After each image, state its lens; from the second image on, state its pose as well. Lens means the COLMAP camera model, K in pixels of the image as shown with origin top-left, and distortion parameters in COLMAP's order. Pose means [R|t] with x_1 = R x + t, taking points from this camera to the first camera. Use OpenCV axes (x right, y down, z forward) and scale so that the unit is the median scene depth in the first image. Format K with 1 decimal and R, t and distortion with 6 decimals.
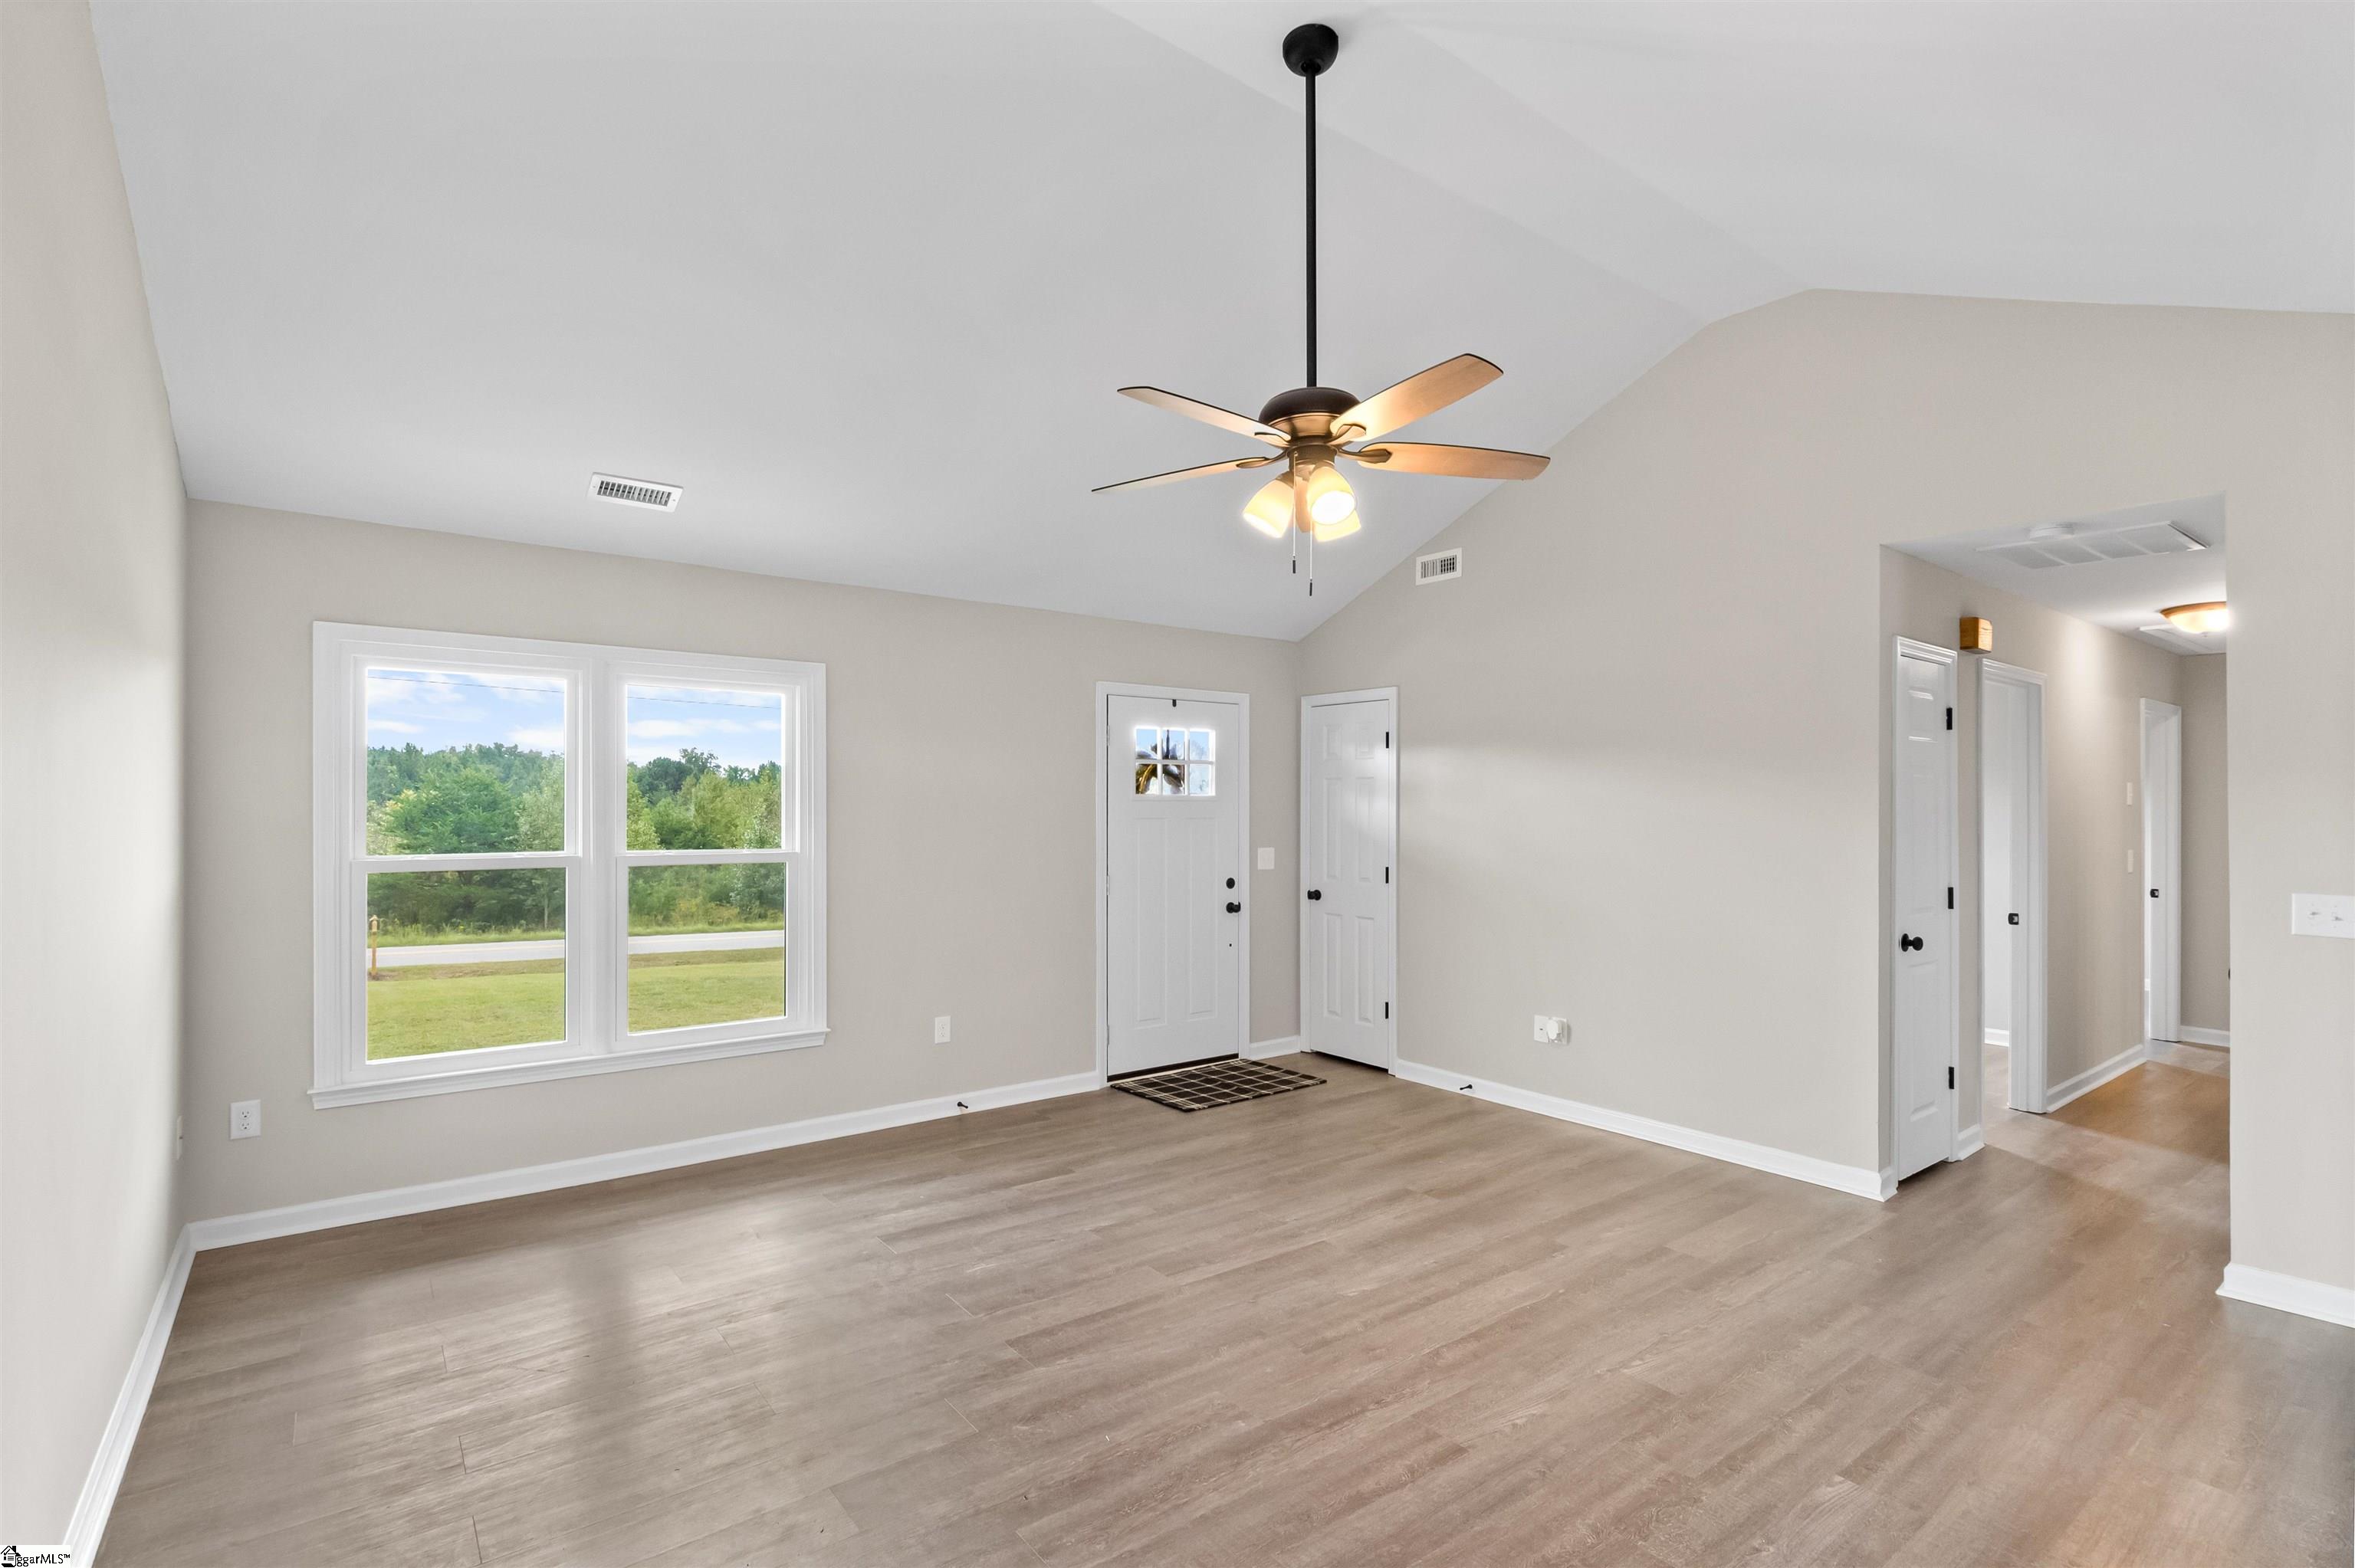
lens RADIAL K [[1097.1, 0, 1167.1], [0, 1097.1, 797.5], [0, 0, 1]] dist [-0.000270, -0.000300]
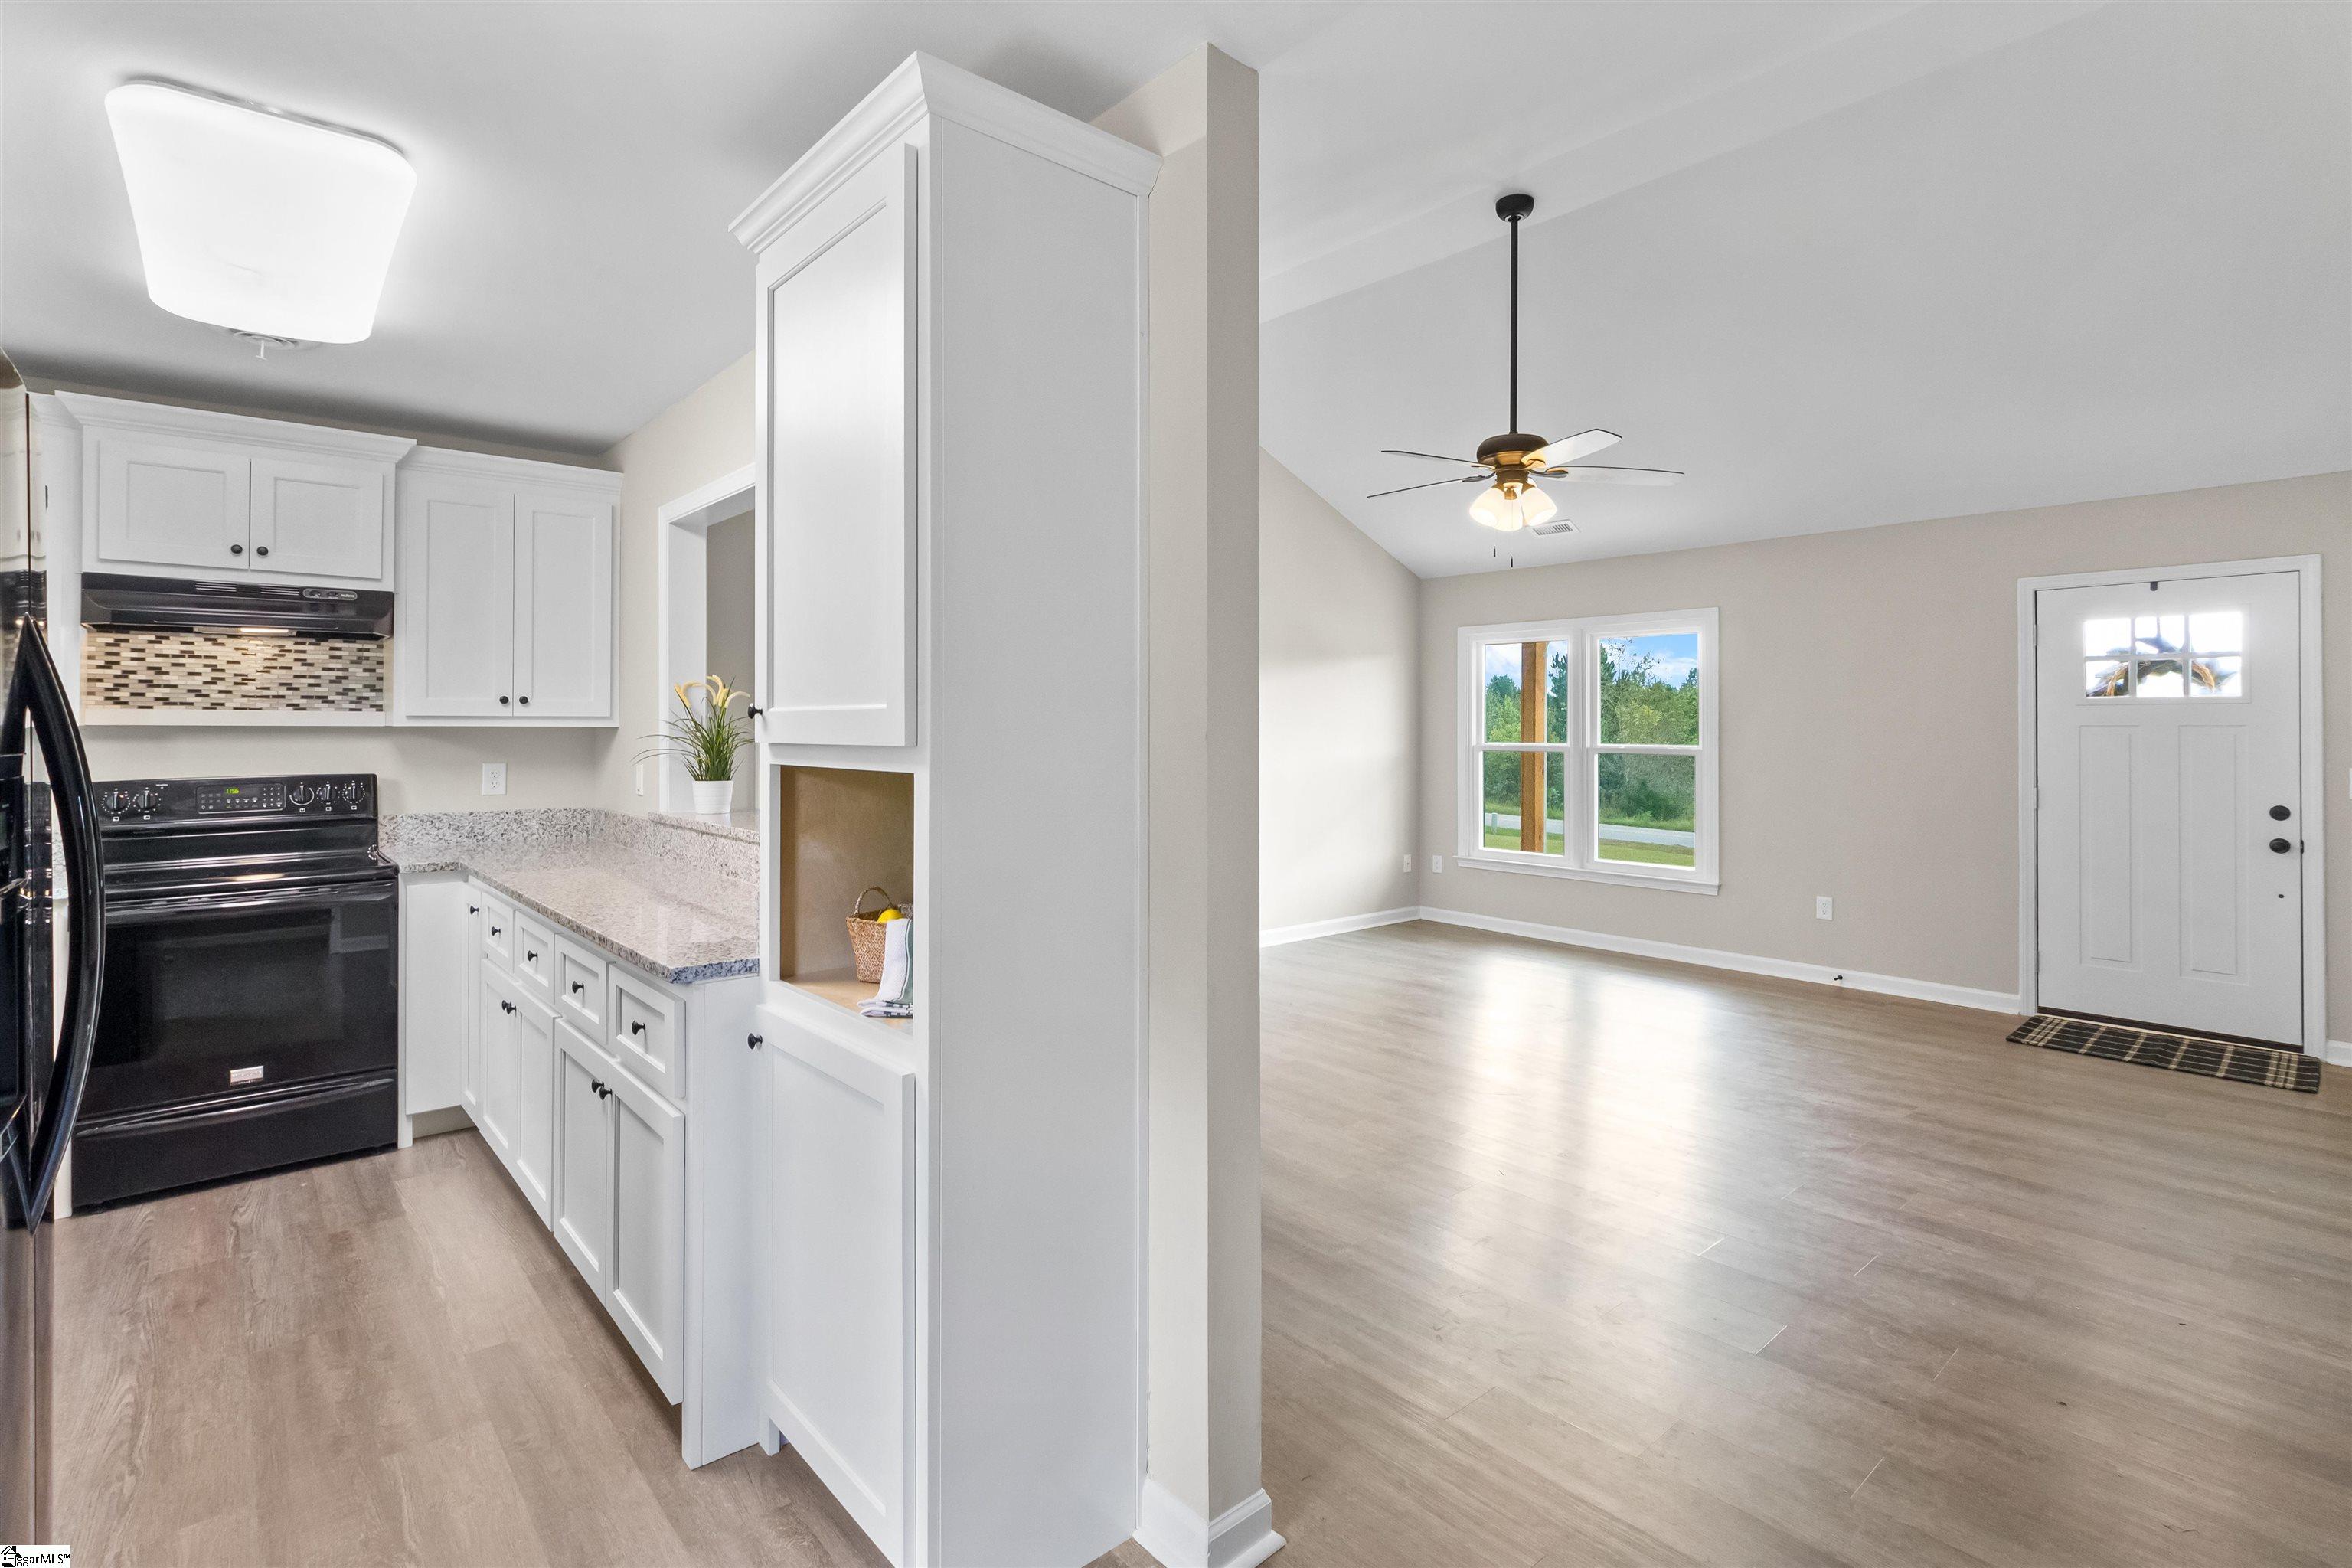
lens RADIAL K [[1125.3, 0, 1172.2], [0, 1125.3, 712.7], [0, 0, 1]] dist [-0.012236, 0.004963]
pose [[0.068263, -0.017586, -0.997512, 1.085719], [0.003514, 0.999843, -0.017387, 0.028809], [0.997661, -0.002319, 0.068314, 0.278103]]
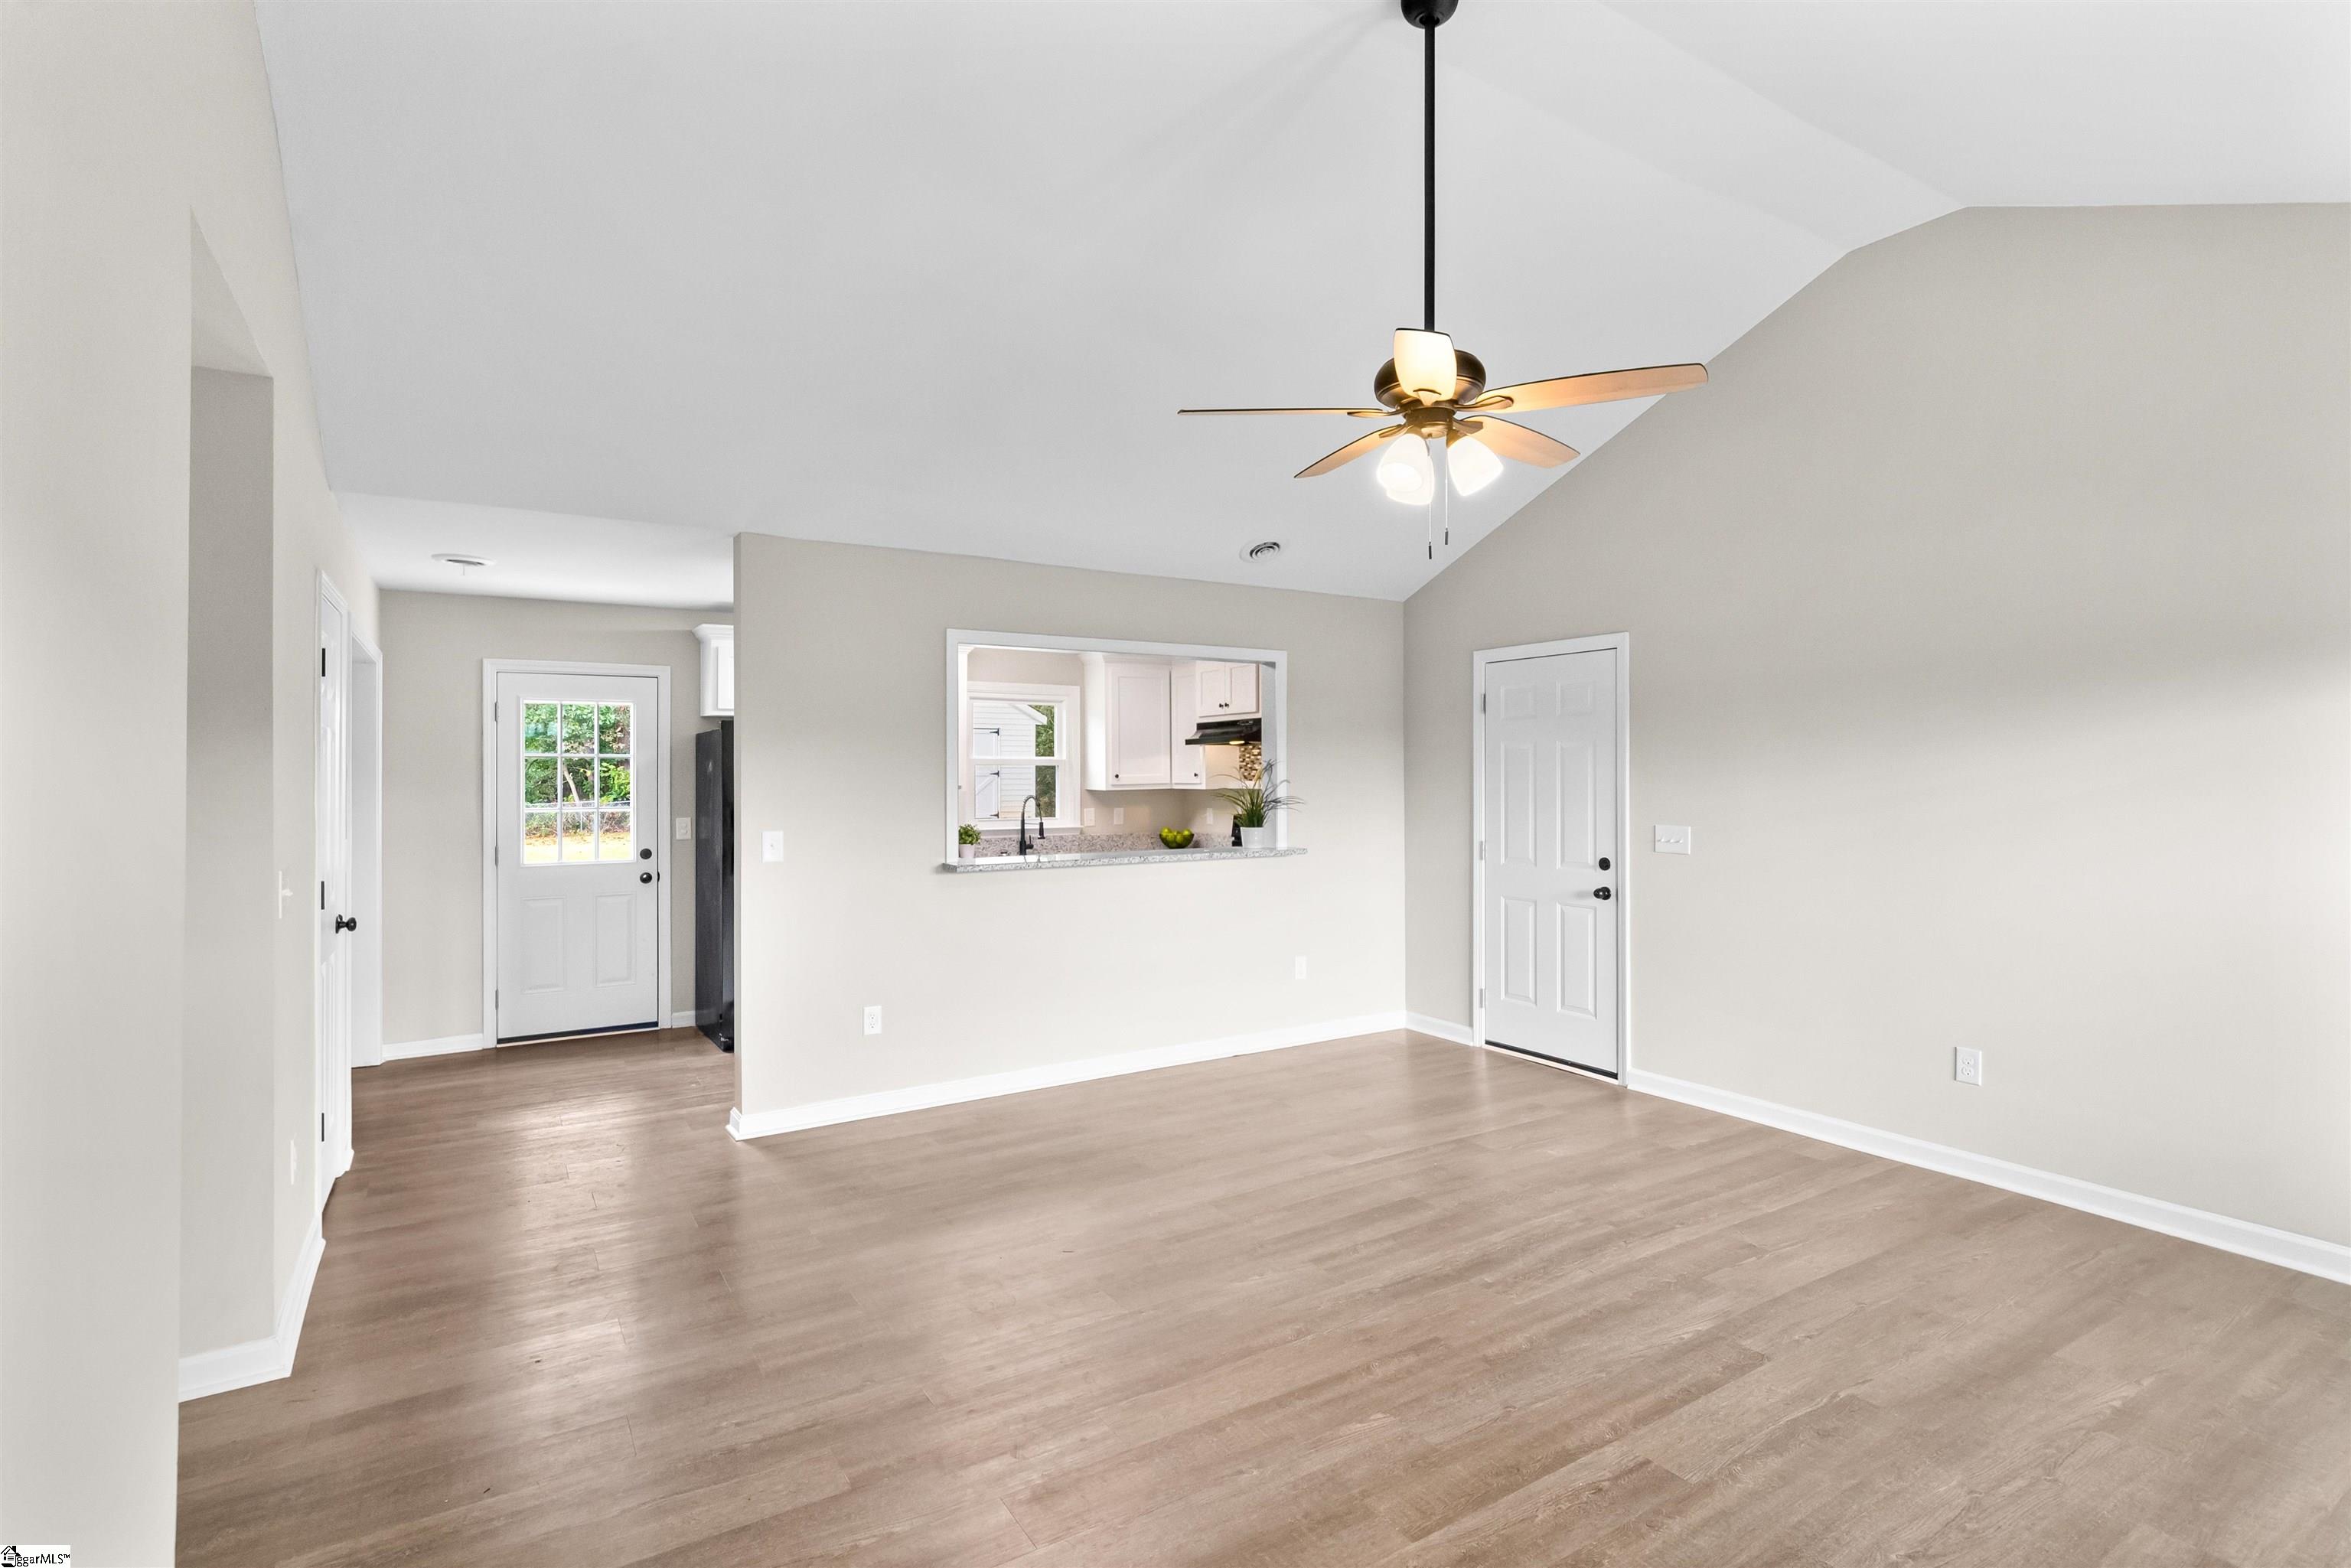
lens RADIAL K [[1119.4, 0, 1168.6], [0, 1119.4, 772.6], [0, 0, 1]] dist [-0.001944, -0.001193]
pose [[-0.996193, -0.001007, 0.087169, 0.182373], [-0.001758, 0.999962, -0.008540, 0.011318], [-0.087157, -0.008661, -0.996157, 1.325144]]
